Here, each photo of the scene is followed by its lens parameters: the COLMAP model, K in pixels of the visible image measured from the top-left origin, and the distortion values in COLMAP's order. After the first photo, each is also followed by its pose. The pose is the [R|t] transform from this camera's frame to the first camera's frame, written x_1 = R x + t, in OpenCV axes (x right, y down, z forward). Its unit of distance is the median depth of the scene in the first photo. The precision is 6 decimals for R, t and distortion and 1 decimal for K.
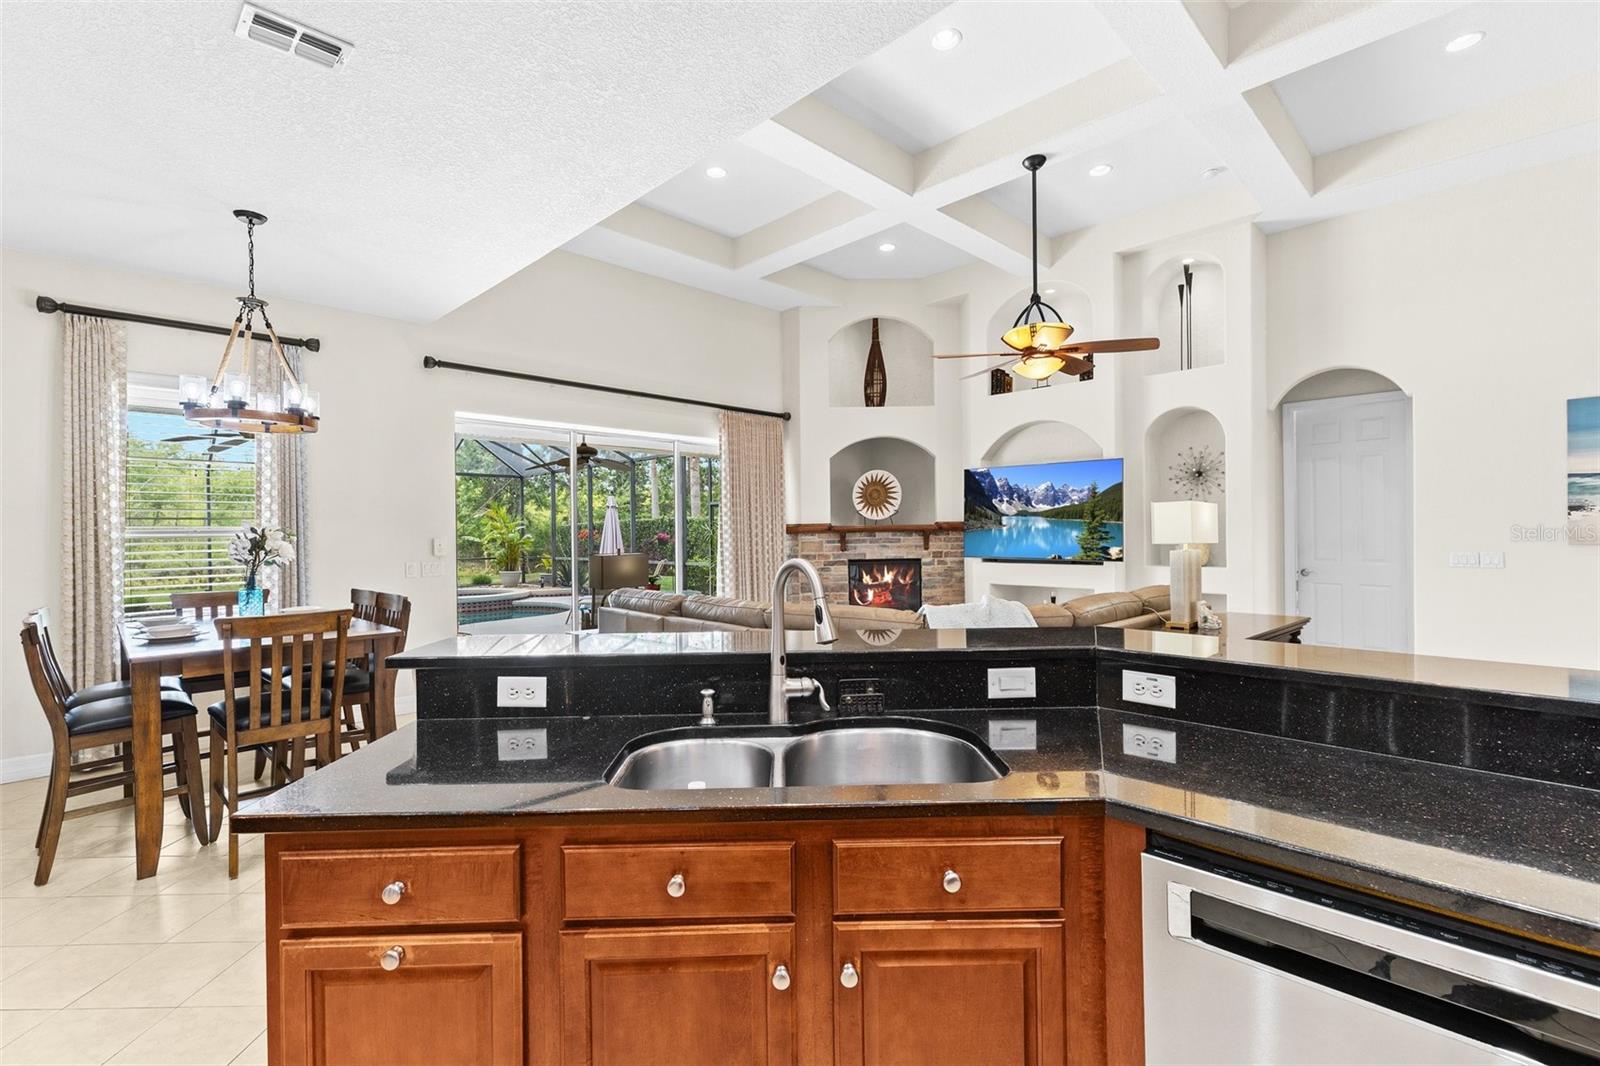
lens RADIAL K [[719.6, 0, 800.0], [0, 719.6, 533.0], [0, 0, 1]] dist [-0.004153, -0.000266]
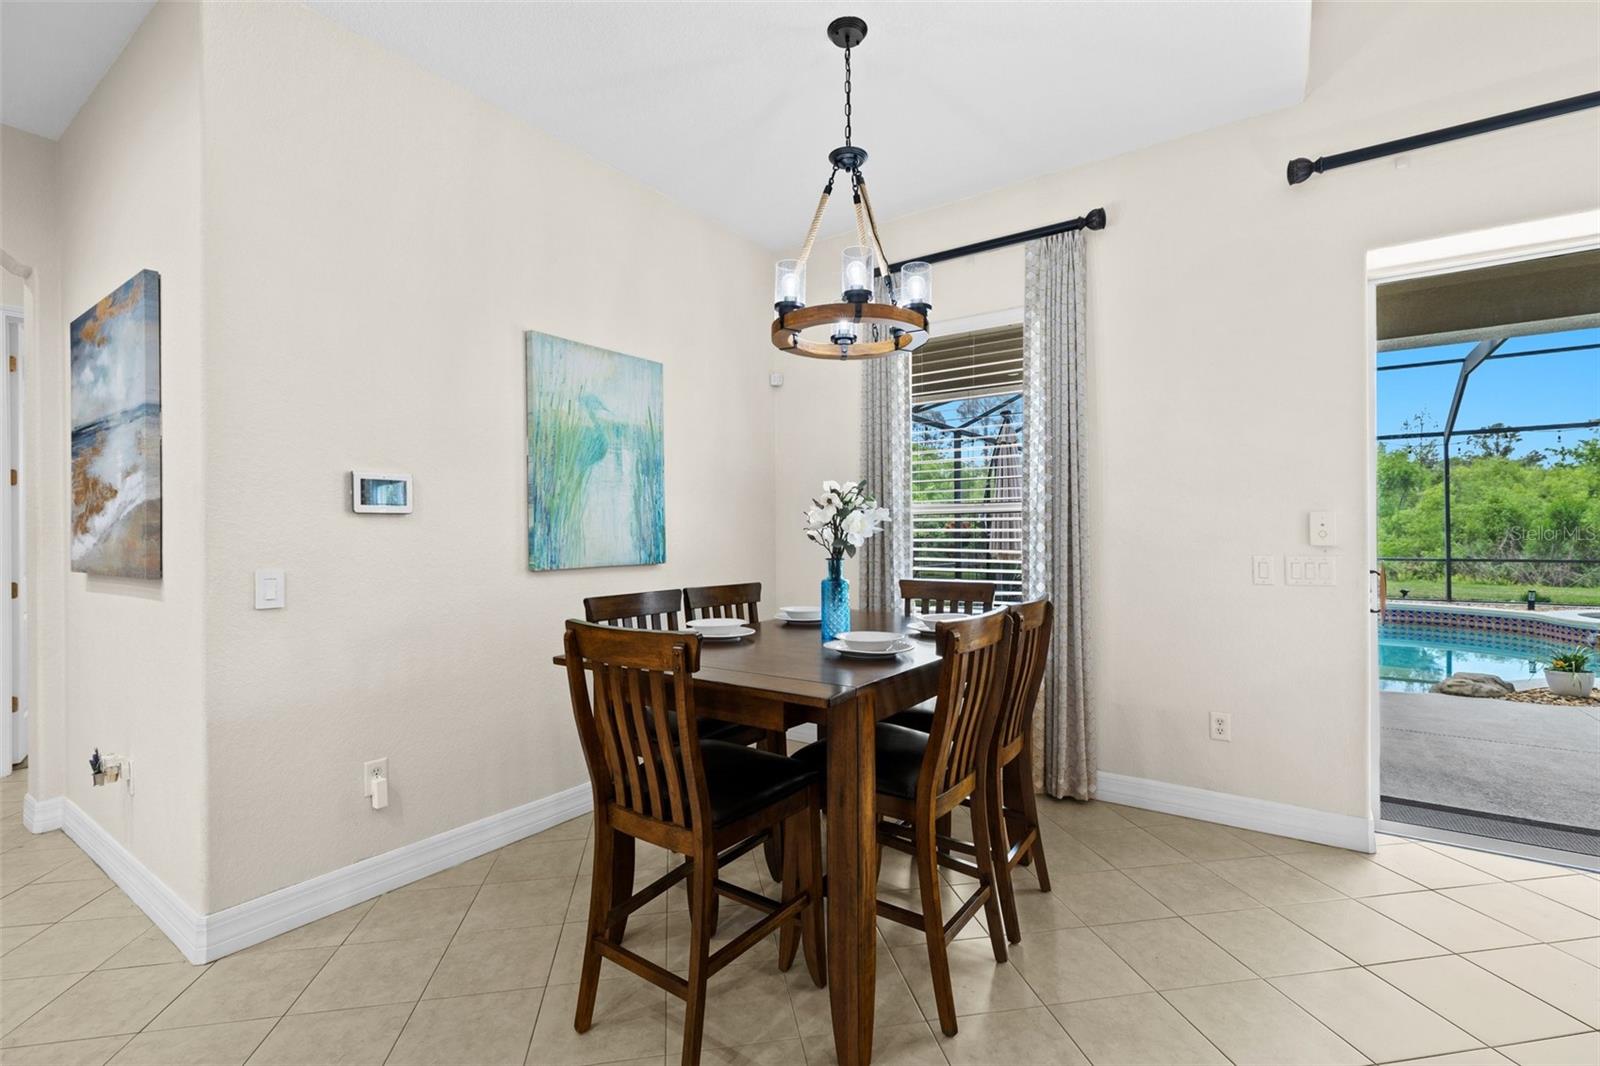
lens RADIAL K [[719.6, 0, 800.0], [0, 719.6, 533.0], [0, 0, 1]] dist [-0.004153, -0.000266]
pose [[0.175891, 0.007742, -0.984379, -0.046504], [0.005665, 0.999945, 0.008876, 0.011317], [0.984393, -0.007138, 0.175837, 0.379225]]
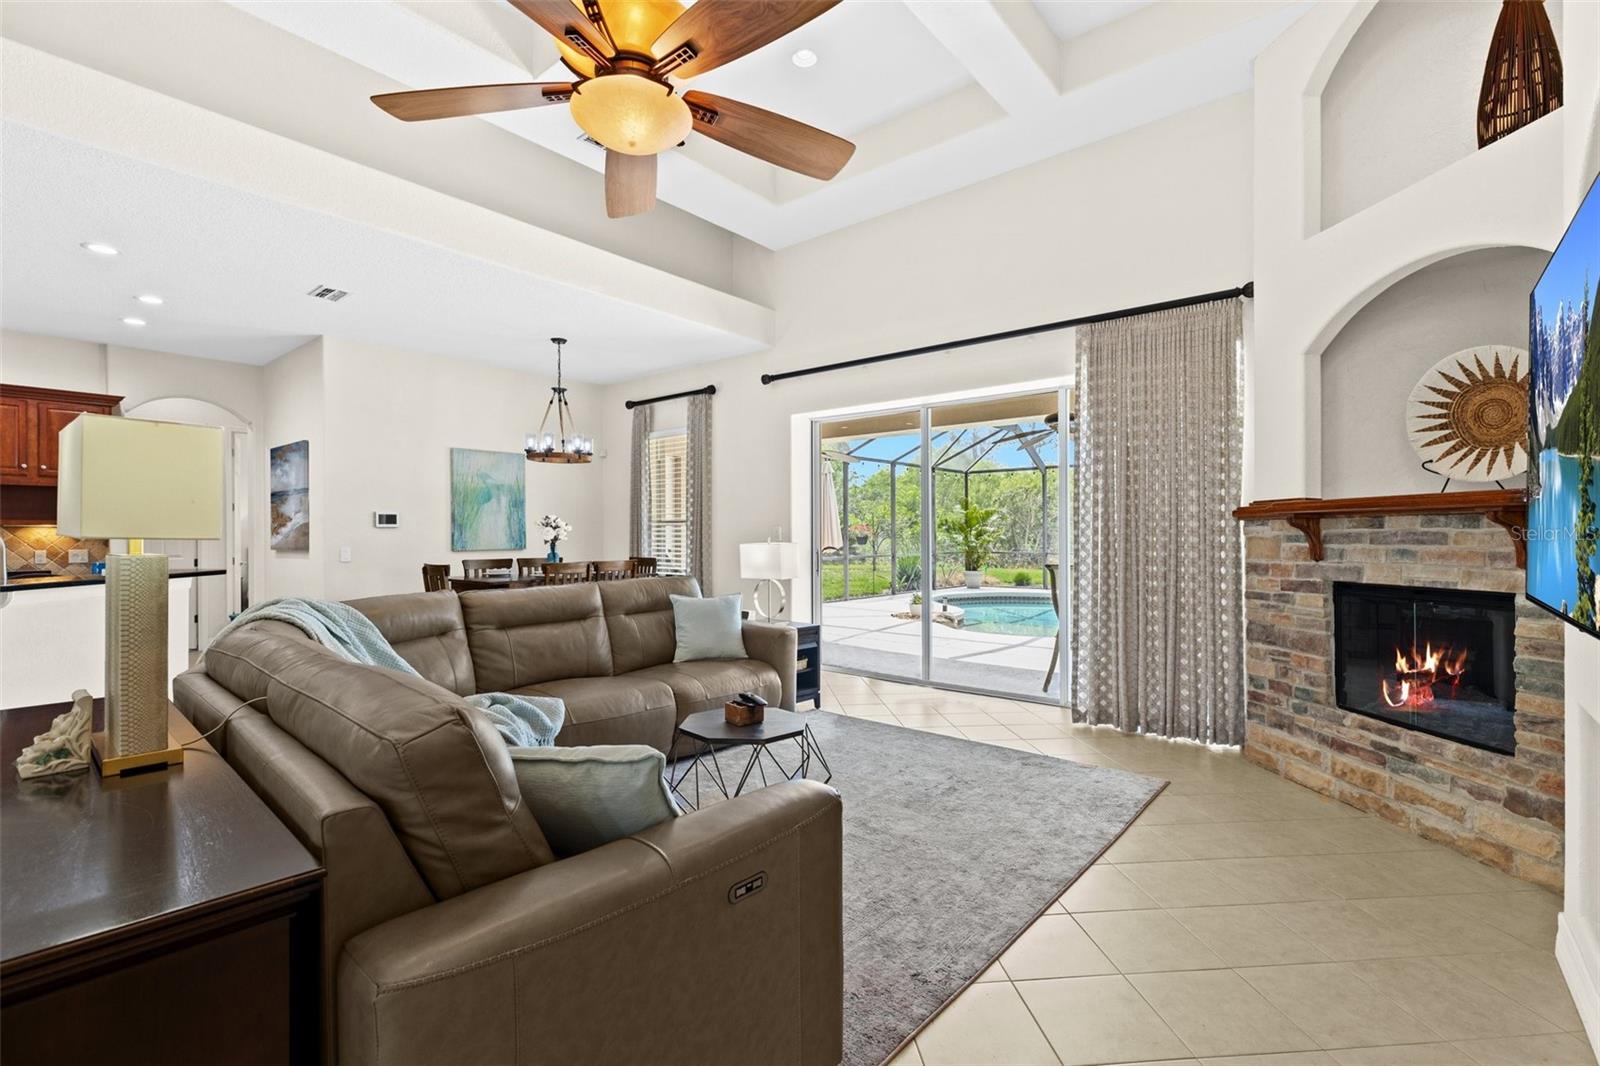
lens RADIAL K [[724.7, 0, 799.8], [0, 724.7, 525.8], [0, 0, 1]] dist [0.001935, 0.000174]
pose [[0.086093, 0.001296, -0.996286, 0.472722], [0.002579, 0.999996, 0.001524, 0.002697], [0.996284, -0.002700, 0.086089, 0.650959]]
